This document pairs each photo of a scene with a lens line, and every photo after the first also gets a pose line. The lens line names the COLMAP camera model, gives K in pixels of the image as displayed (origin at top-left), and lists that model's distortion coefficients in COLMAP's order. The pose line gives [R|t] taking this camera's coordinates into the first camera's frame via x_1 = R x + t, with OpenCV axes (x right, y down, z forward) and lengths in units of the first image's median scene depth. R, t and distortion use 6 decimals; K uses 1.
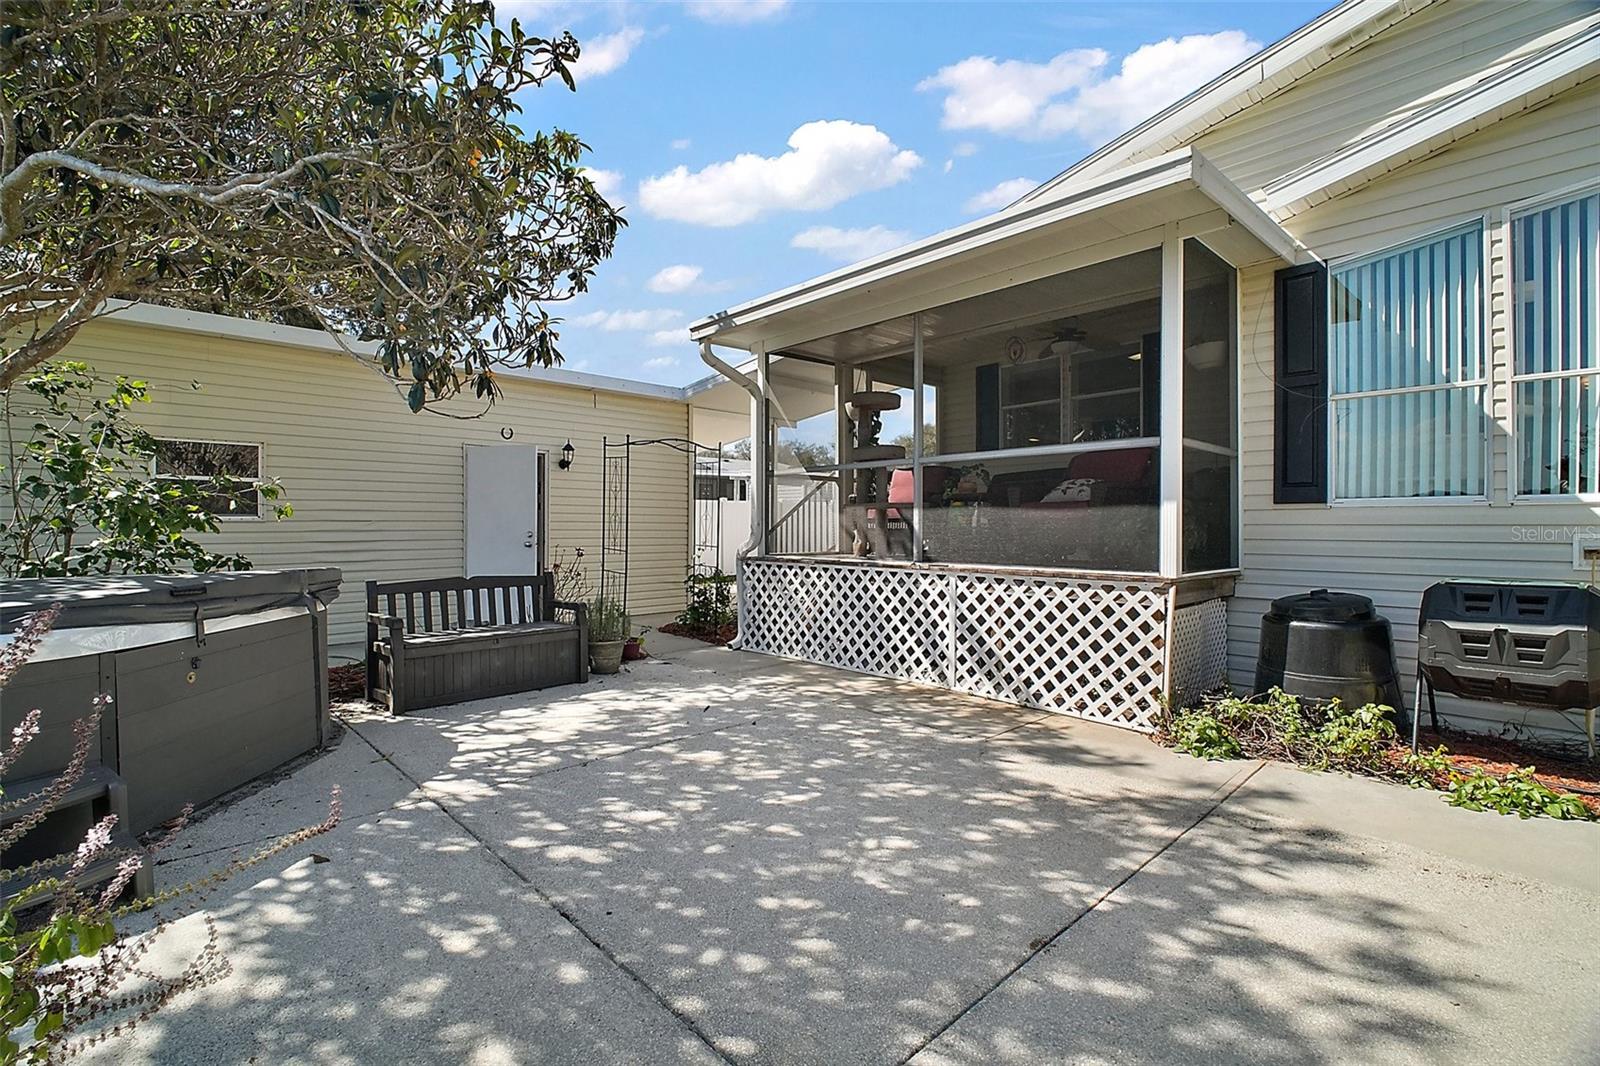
lens RADIAL K [[731.8, 0, 791.8], [0, 731.8, 527.4], [0, 0, 1]] dist [-0.002180, -0.000875]
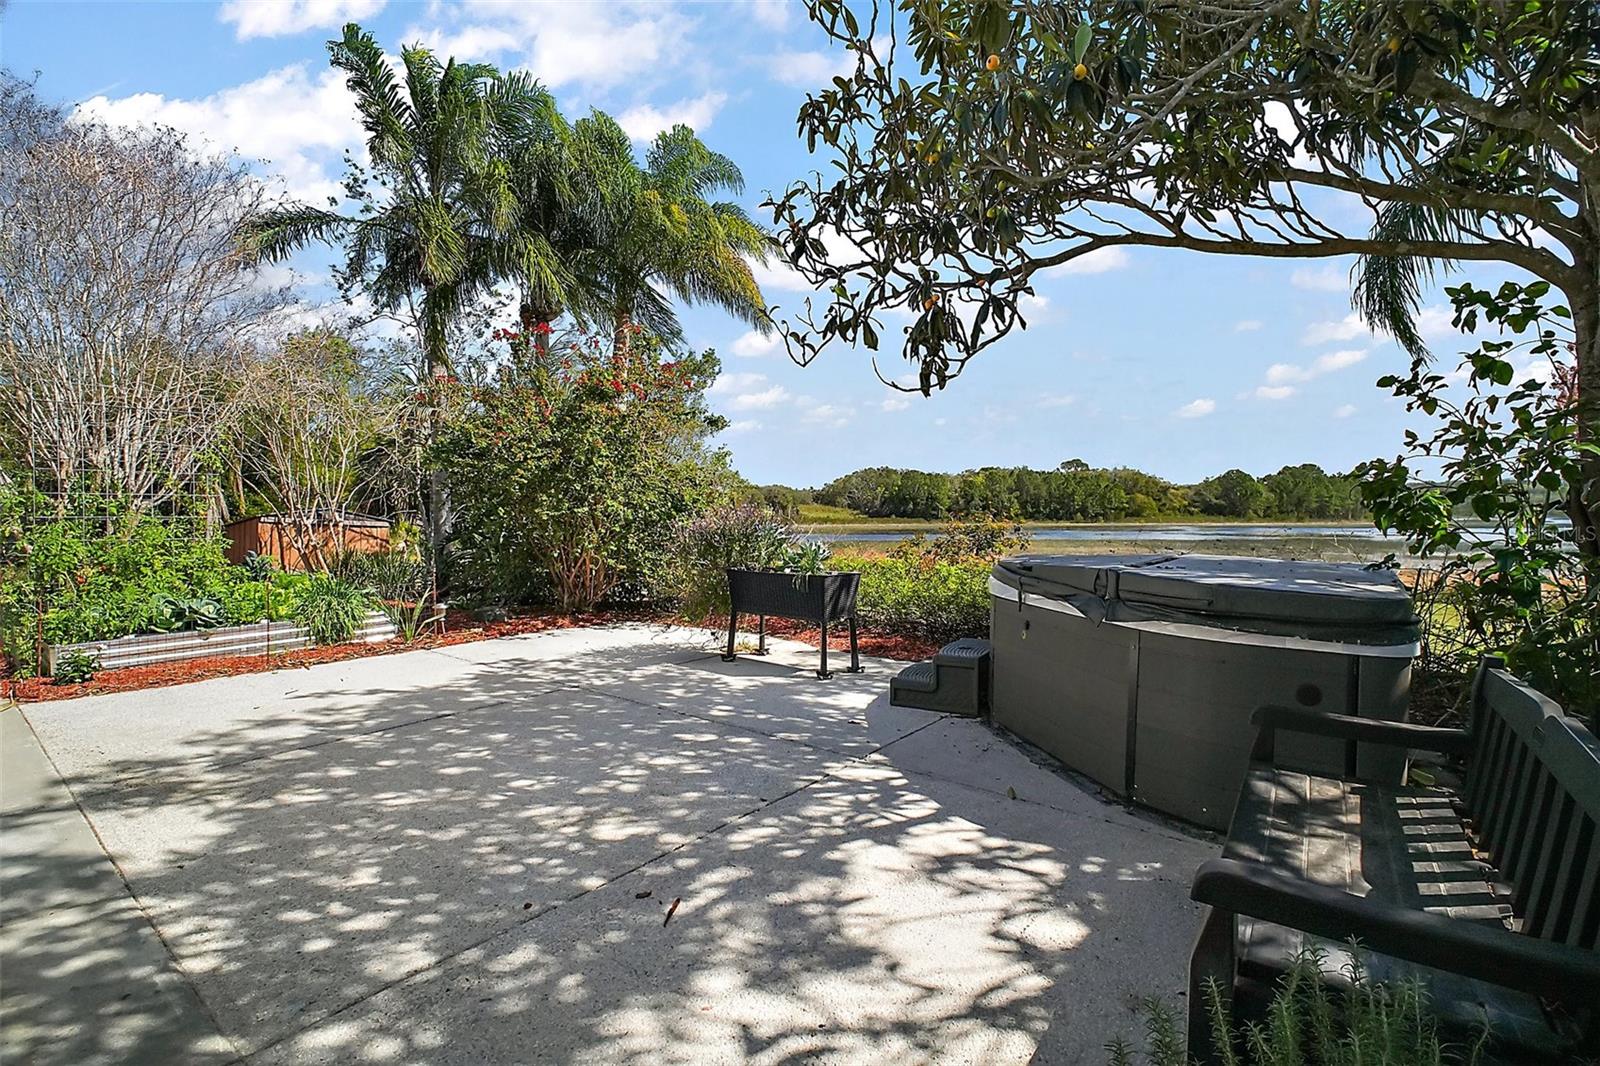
lens RADIAL K [[725.6, 0, 766.1], [0, 725.6, 532.8], [0, 0, 1]] dist [-0.000197, -0.000153]
pose [[-0.993408, 0.000959, -0.114628, -0.203054], [-0.001799, 0.999711, 0.023954, -0.000345], [0.114618, 0.024002, -0.993120, 1.920182]]
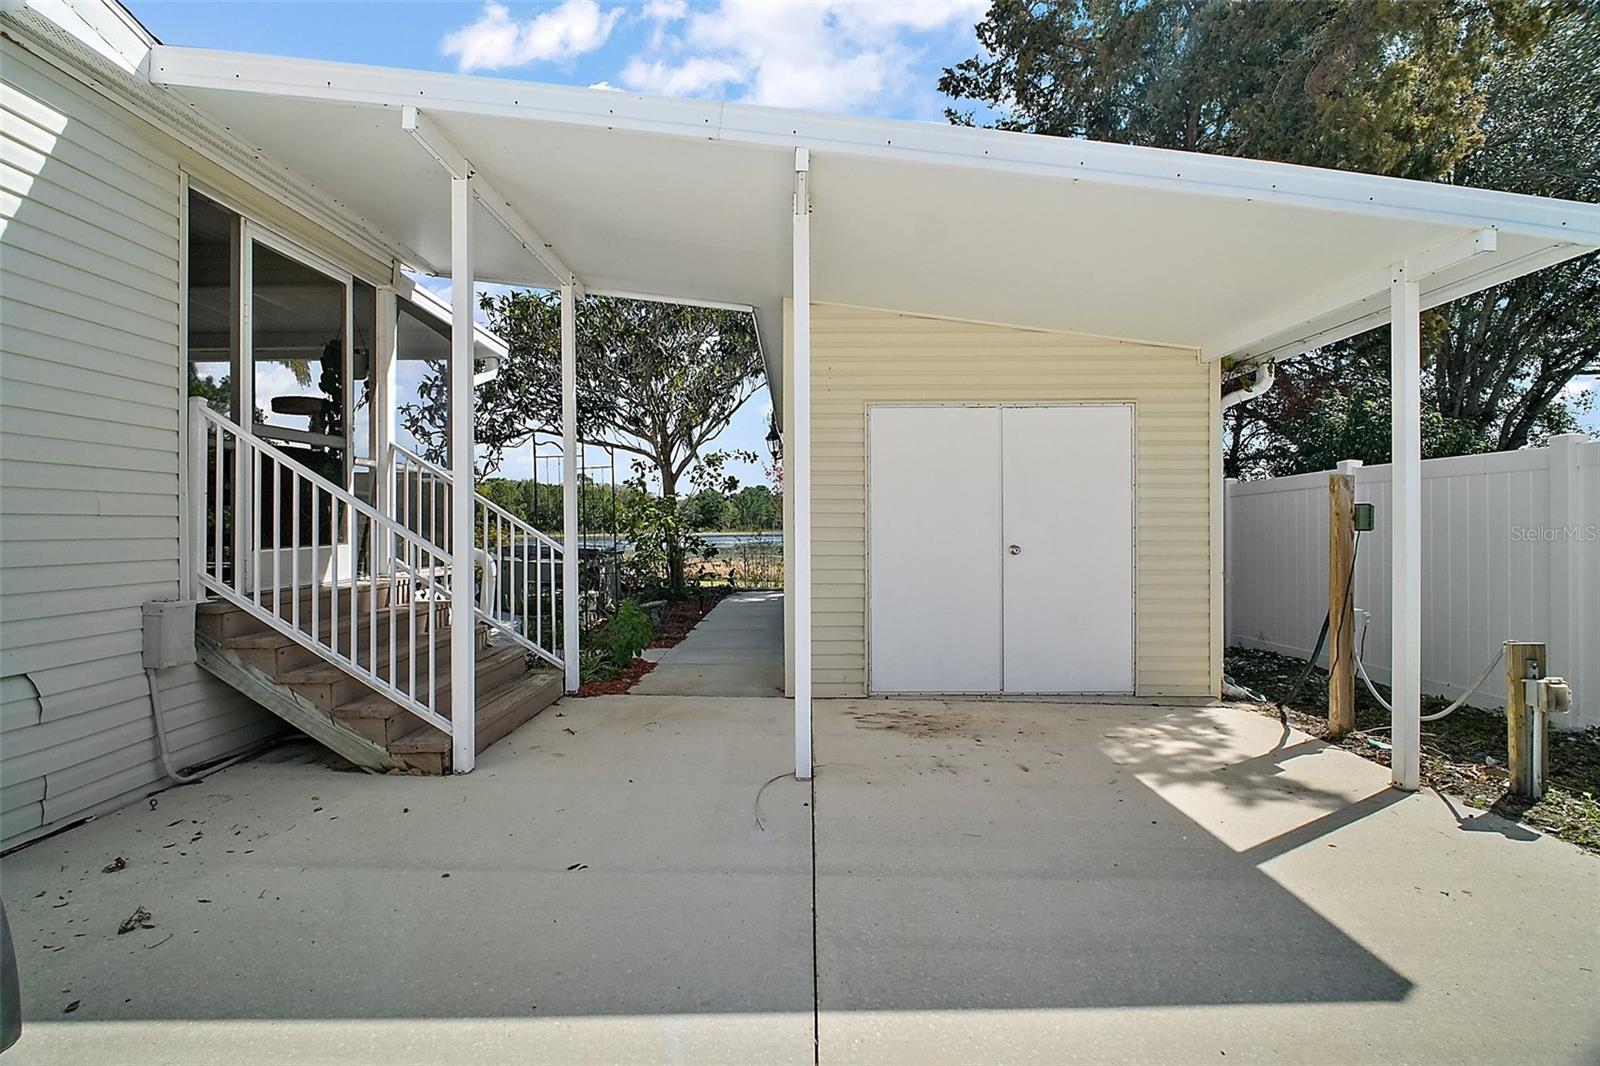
lens RADIAL K [[731.8, 0, 791.8], [0, 731.8, 527.4], [0, 0, 1]] dist [-0.002180, -0.000875]
pose [[-0.698386, 0.001221, -0.715720, 0.640929], [0.001608, 0.999999, 0.000137, -0.007386], [0.715719, -0.001055, -0.698387, 3.900390]]
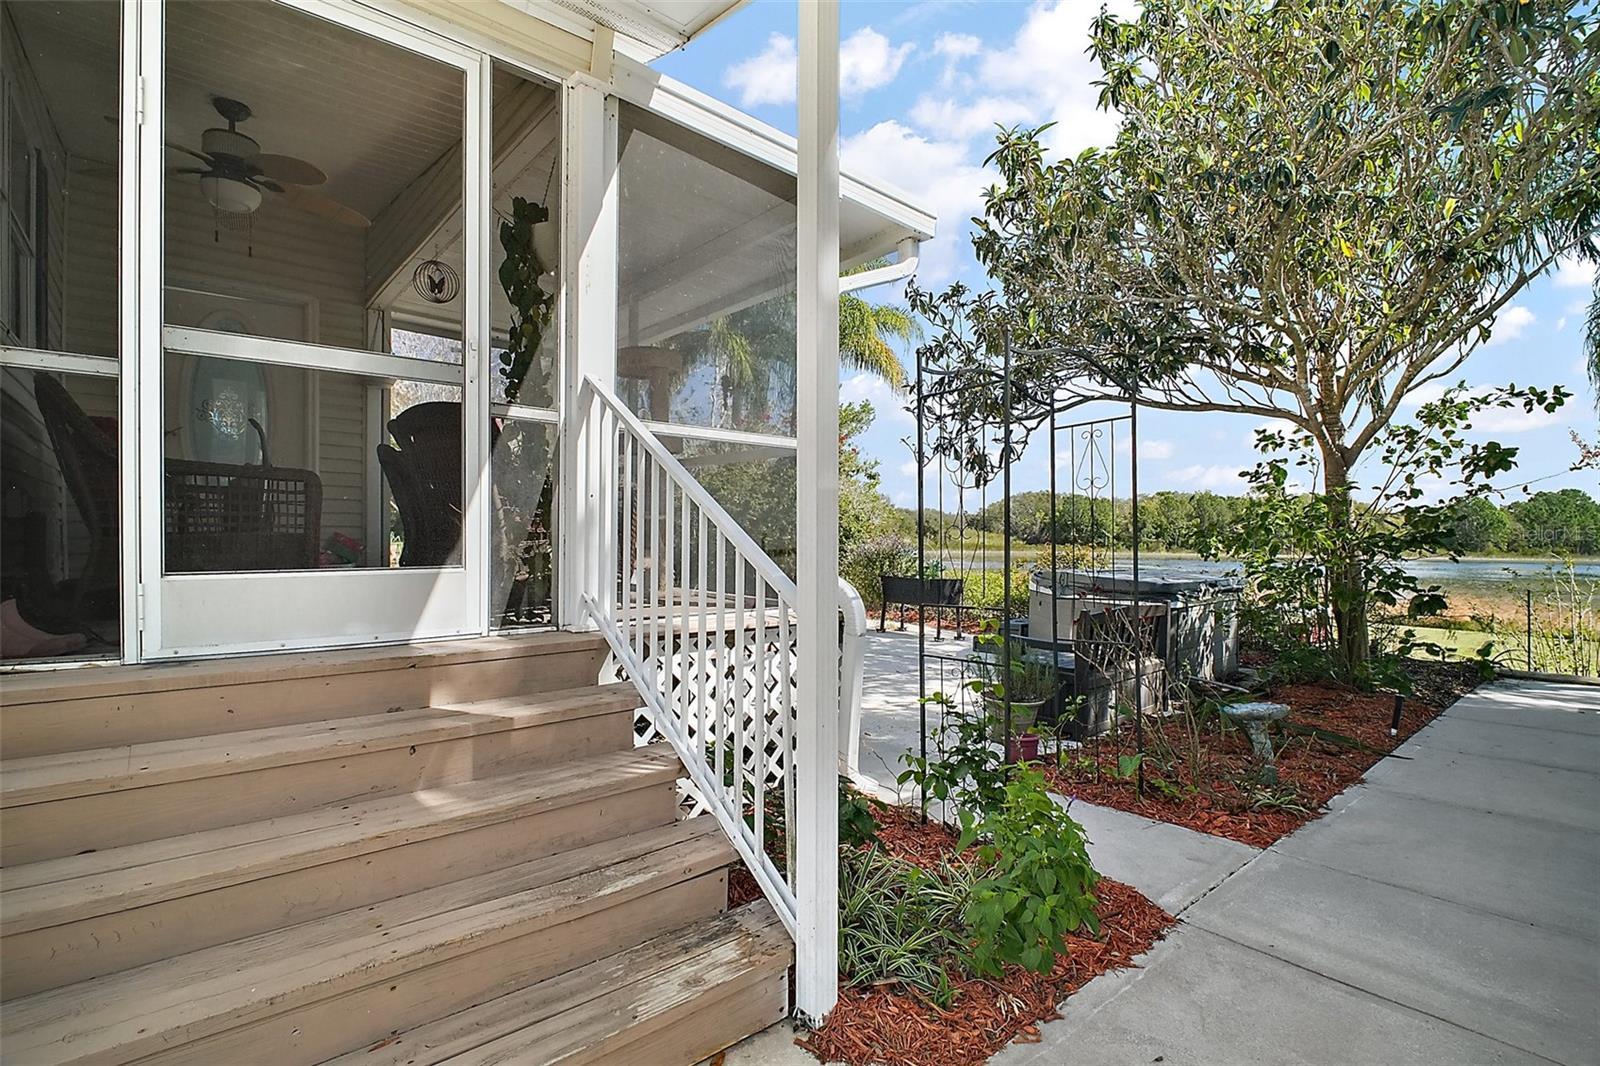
lens RADIAL K [[749.9, 0, 796.9], [0, 749.9, 542.0], [0, 0, 1]] dist [0.001327, -0.000387]
pose [[-0.998880, -0.017106, 0.044105, -0.112170], [-0.016909, 0.999845, 0.004835, -0.010664], [-0.044181, 0.004084, -0.999015, 3.078973]]
